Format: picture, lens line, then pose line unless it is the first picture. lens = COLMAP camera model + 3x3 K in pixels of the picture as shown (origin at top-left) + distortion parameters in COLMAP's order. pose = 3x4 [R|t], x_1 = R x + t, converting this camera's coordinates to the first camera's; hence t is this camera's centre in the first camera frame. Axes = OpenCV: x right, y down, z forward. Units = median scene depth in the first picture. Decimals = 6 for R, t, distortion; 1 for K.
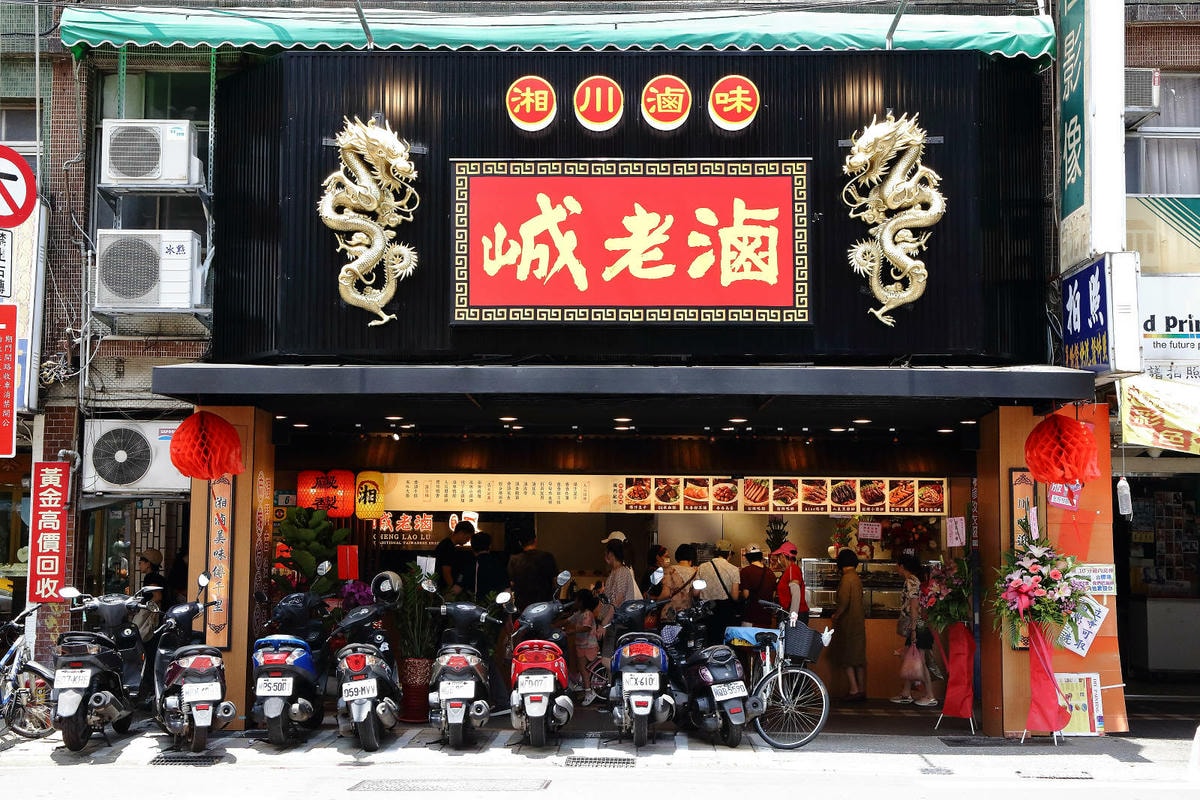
lens RADIAL K [[1627.2, 0, 599.2], [0, 1627.2, 399.7], [0, 0, 1]] dist [-0.073959, 0.000000]
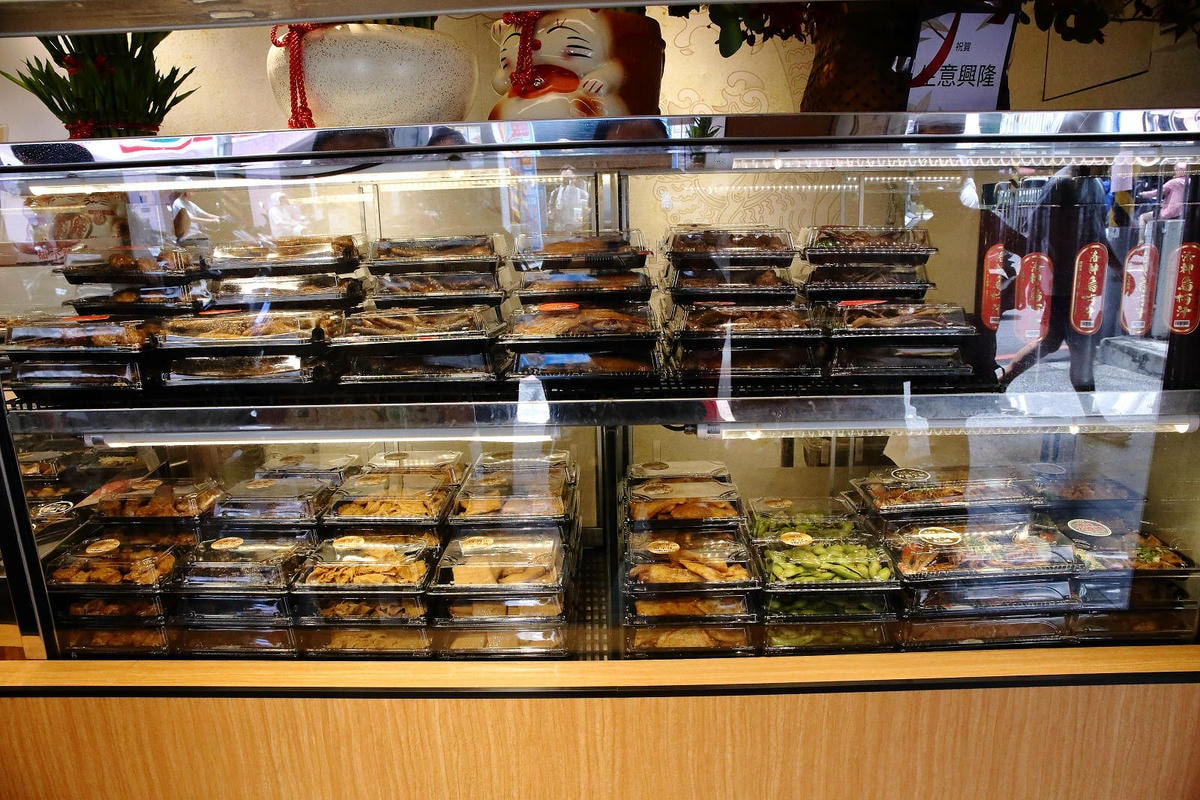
lens RADIAL K [[791.3, 0, 599.4], [0, 791.3, 401.1], [0, 0, 1]] dist [-0.077066, 0.017805]
pose [[0.999029, -0.035334, -0.026329, 0.169137], [0.041806, 0.948877, 0.312865, 0.100634], [0.013928, -0.313661, 0.949433, 0.957884]]
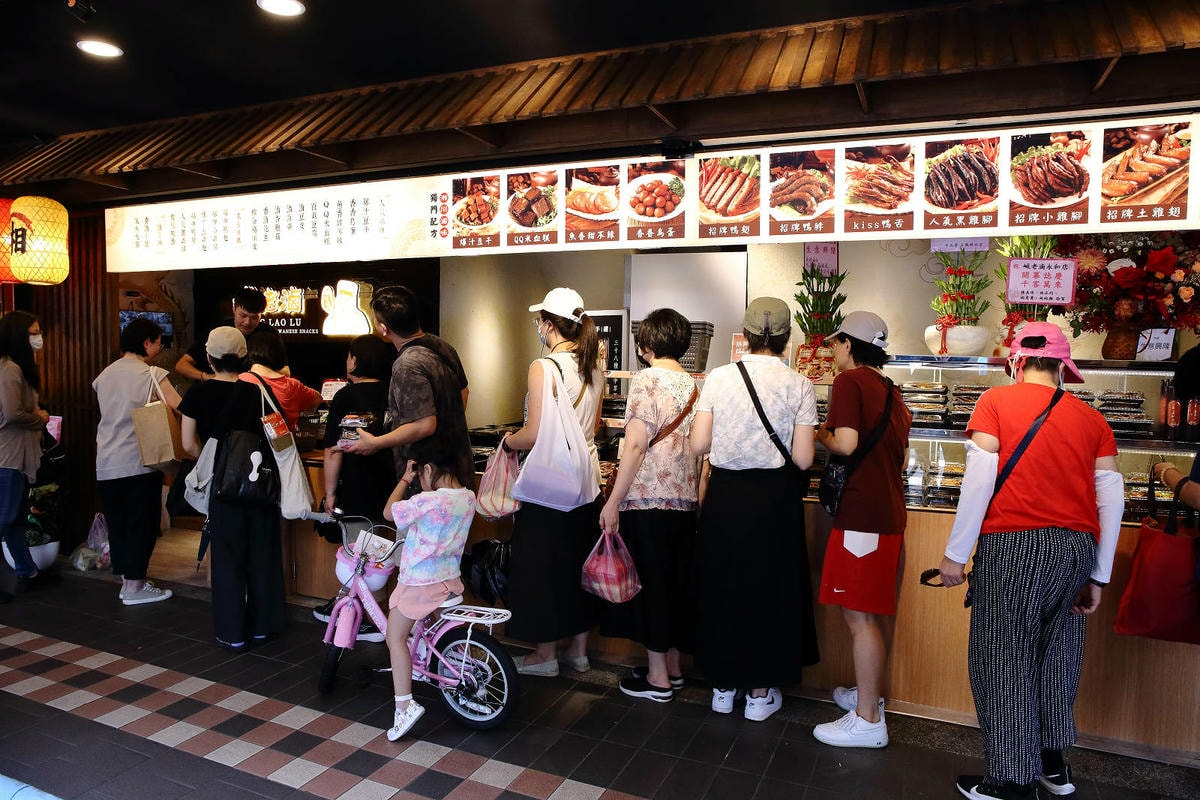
lens RADIAL K [[791.3, 0, 599.3], [0, 791.3, 404.5], [0, 0, 1]] dist [-0.077066, 0.017805]
pose [[0.915441, 0.030183, -0.401319, 0.147316], [0.027628, 0.990118, 0.137487, 0.082079], [0.401503, -0.136949, 0.905561, 0.802956]]
